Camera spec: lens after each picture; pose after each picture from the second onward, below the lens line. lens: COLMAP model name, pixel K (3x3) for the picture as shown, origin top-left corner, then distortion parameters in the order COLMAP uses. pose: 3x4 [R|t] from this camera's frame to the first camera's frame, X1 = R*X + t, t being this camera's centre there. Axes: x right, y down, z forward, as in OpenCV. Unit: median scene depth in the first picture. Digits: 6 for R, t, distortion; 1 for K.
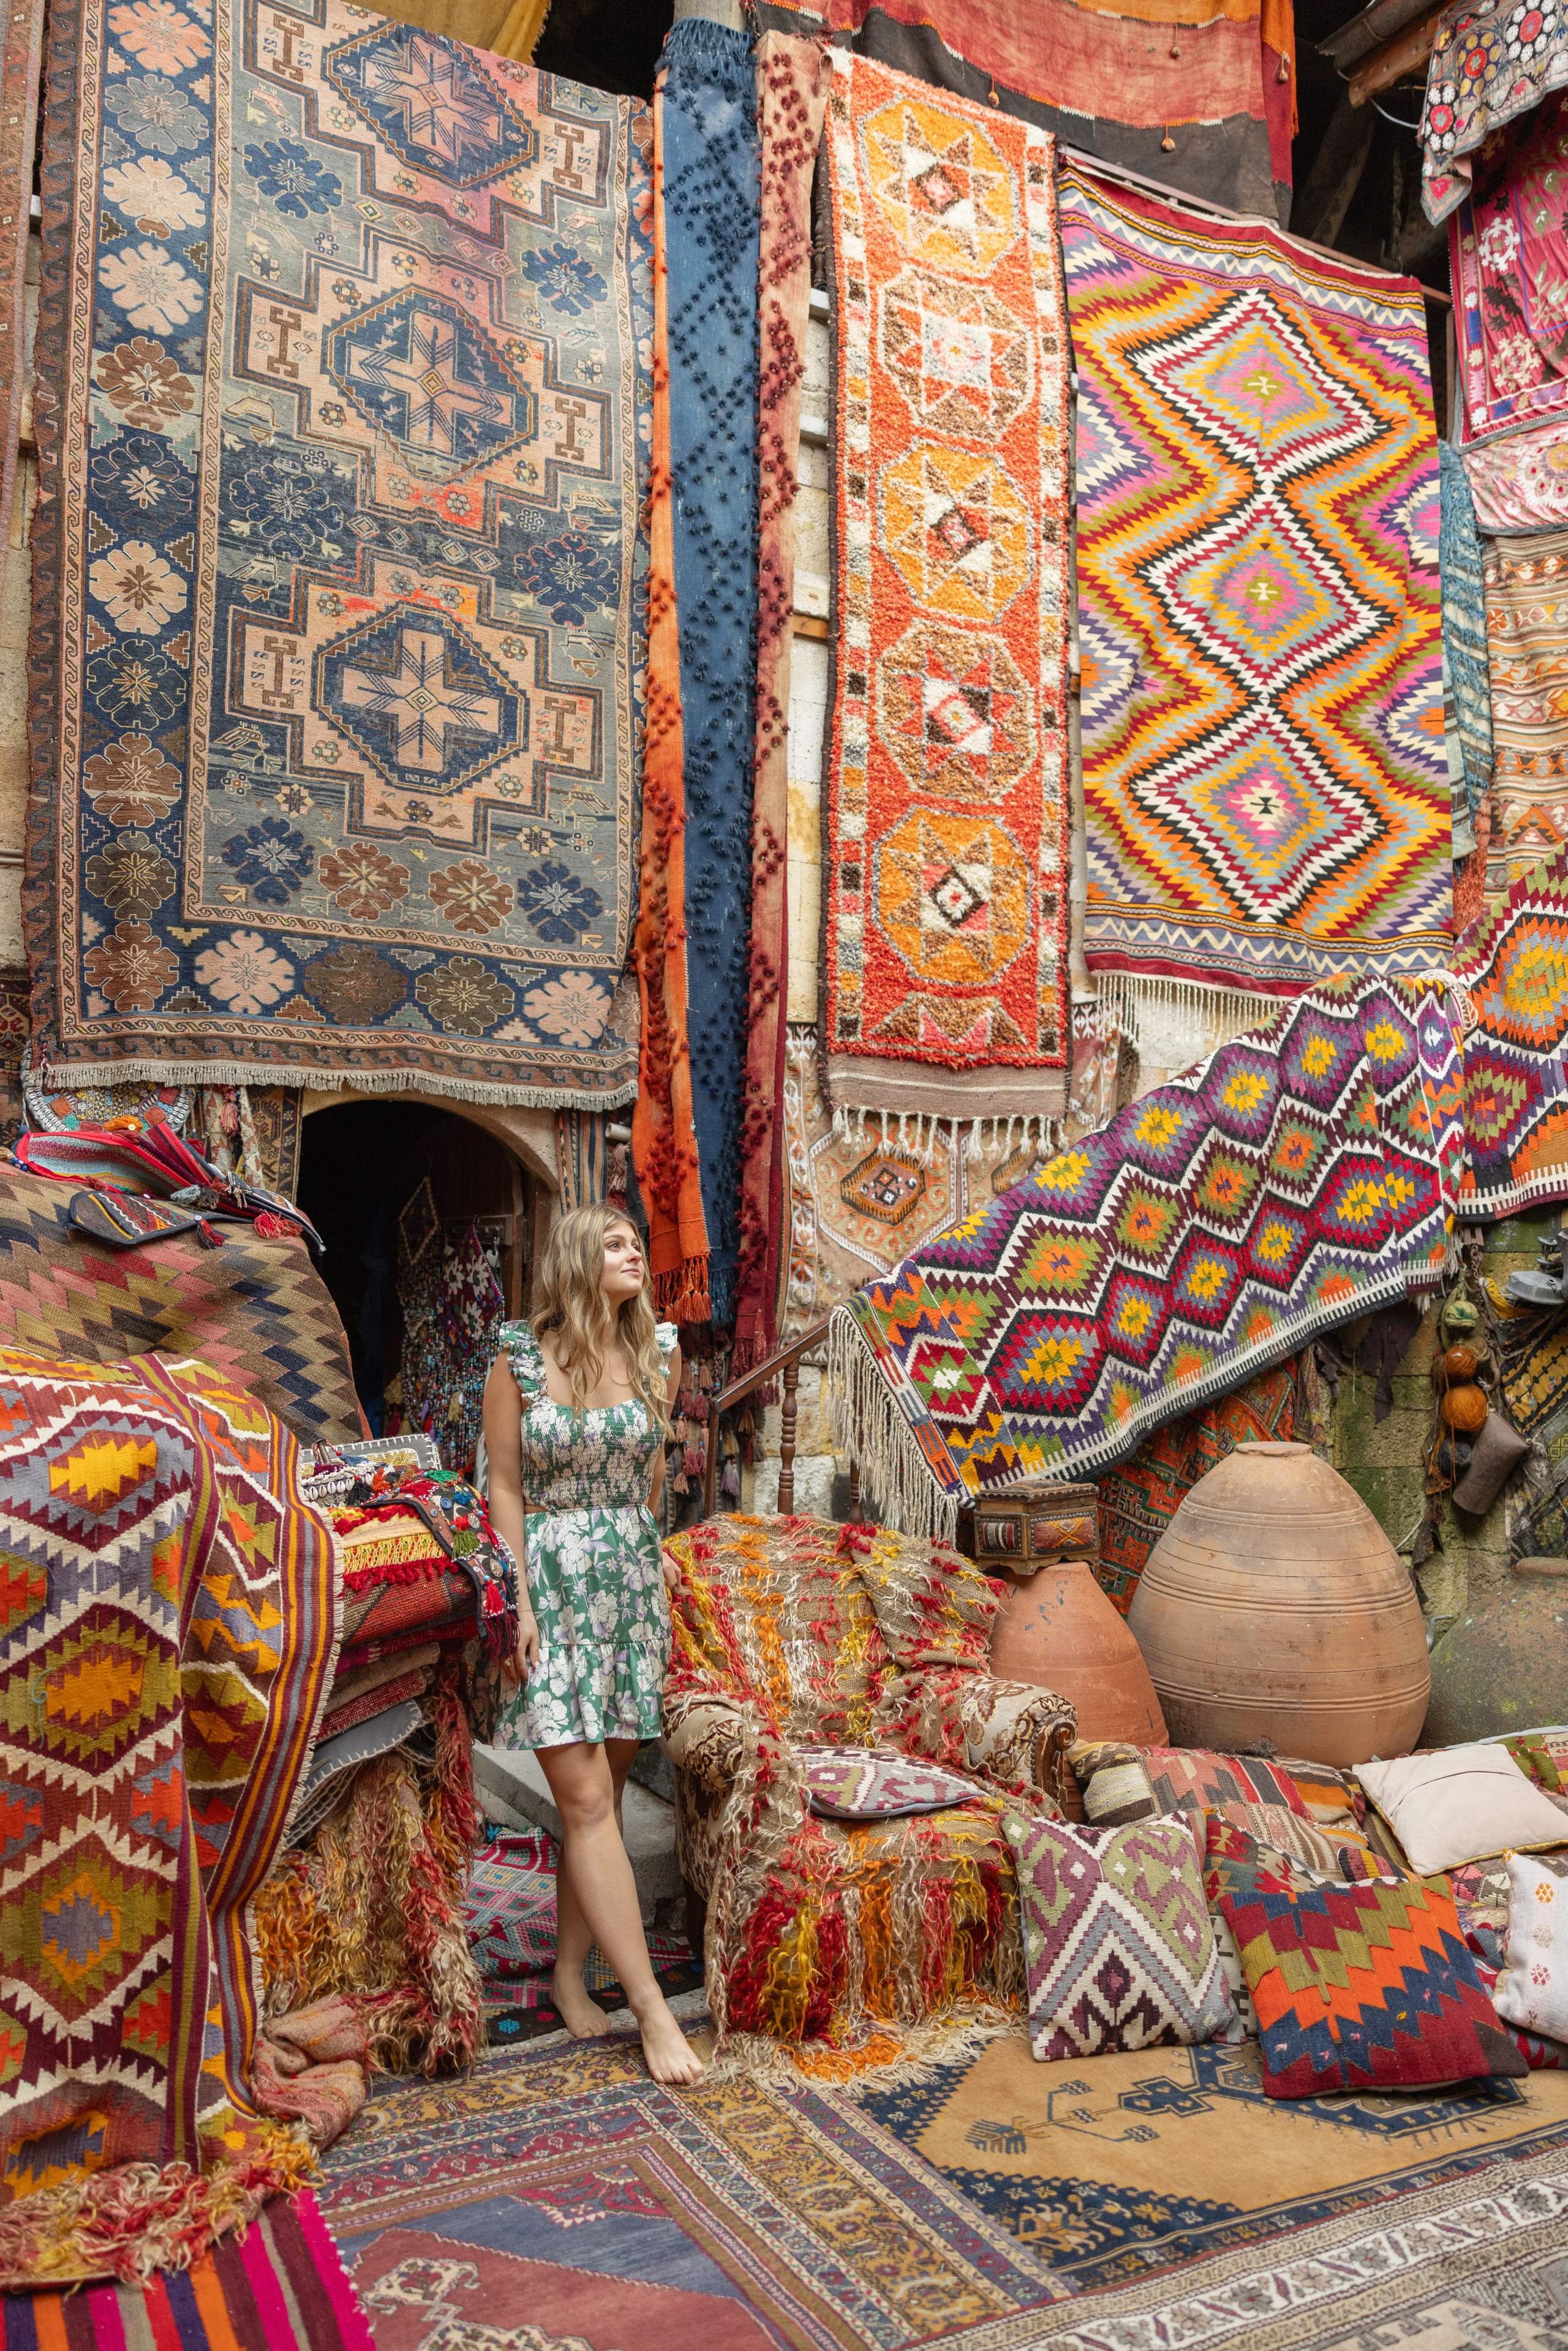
lens RADIAL K [[1792.9, 0, 778.9], [0, 1792.9, 1183.9], [0, 0, 1]] dist [0.005671, 0.004763]
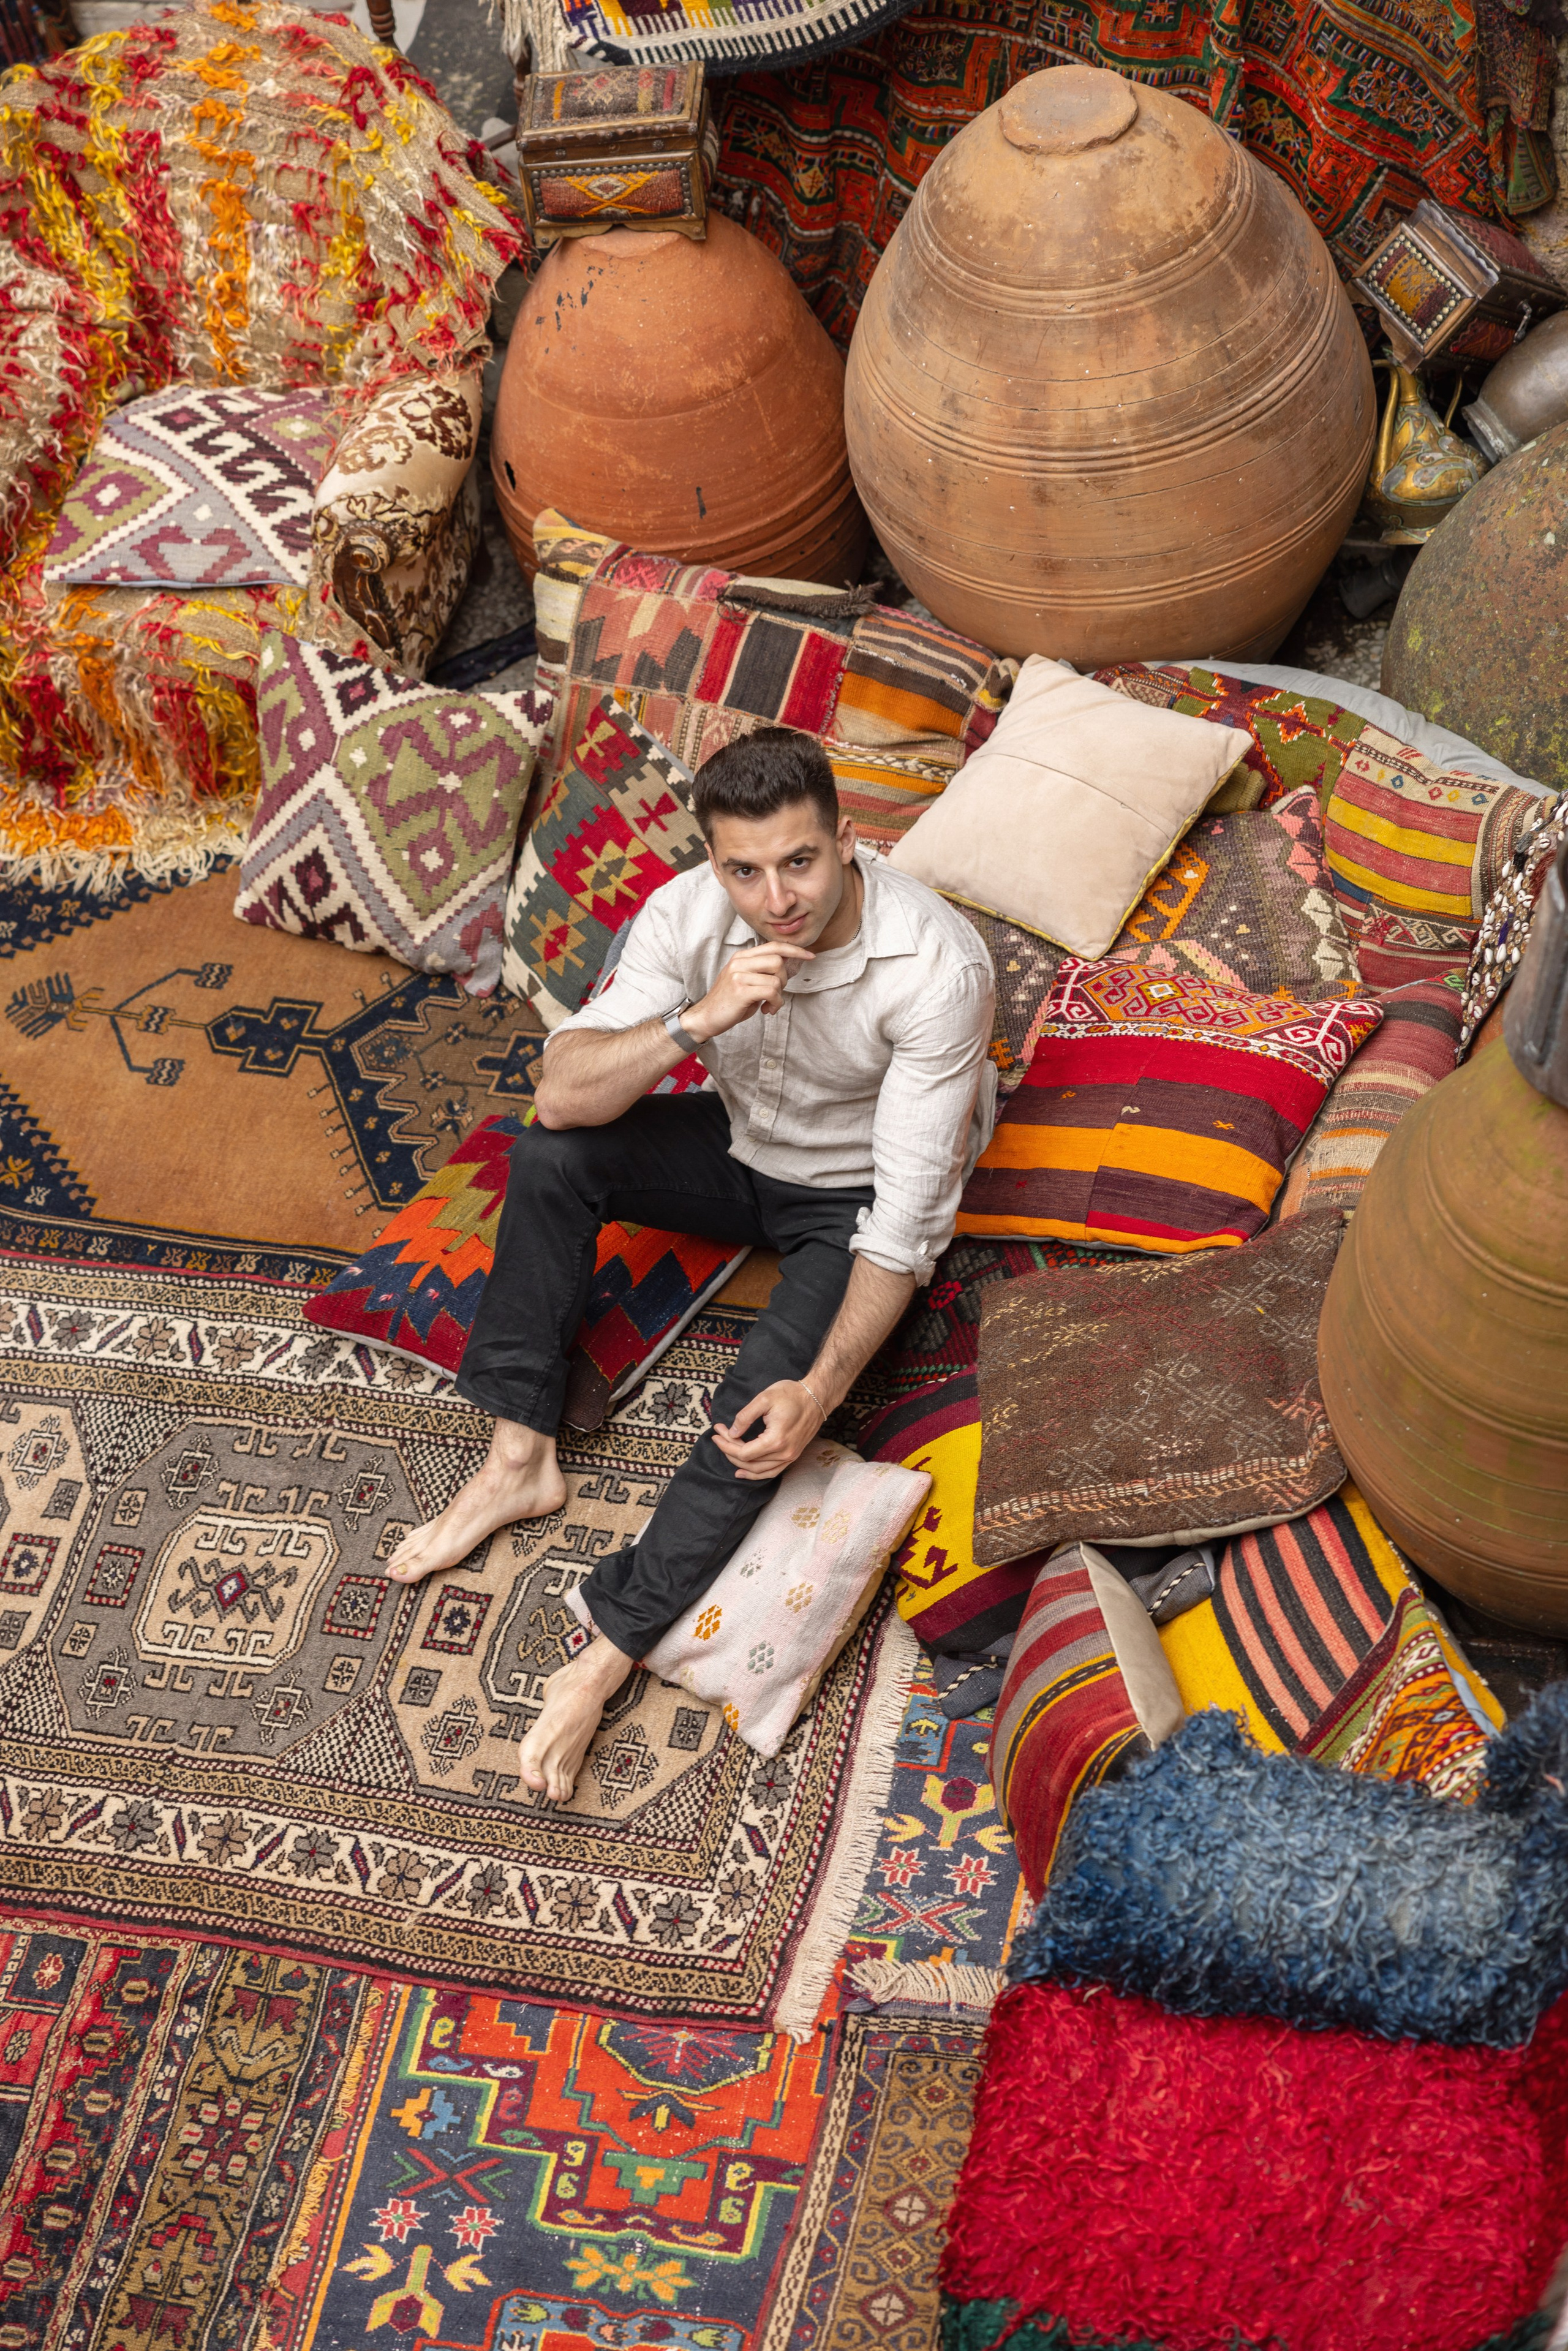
lens RADIAL K [[4724.6, 0, 784.0], [0, 4724.6, 1178.1], [0, 0, 1]] dist [-0.108679, 0.000000]
pose [[0.730175, 0.441560, -0.521410, 1.421158], [0.169902, 0.621812, 0.764515, -0.959563], [0.661798, -0.646819, 0.379010, 0.300194]]
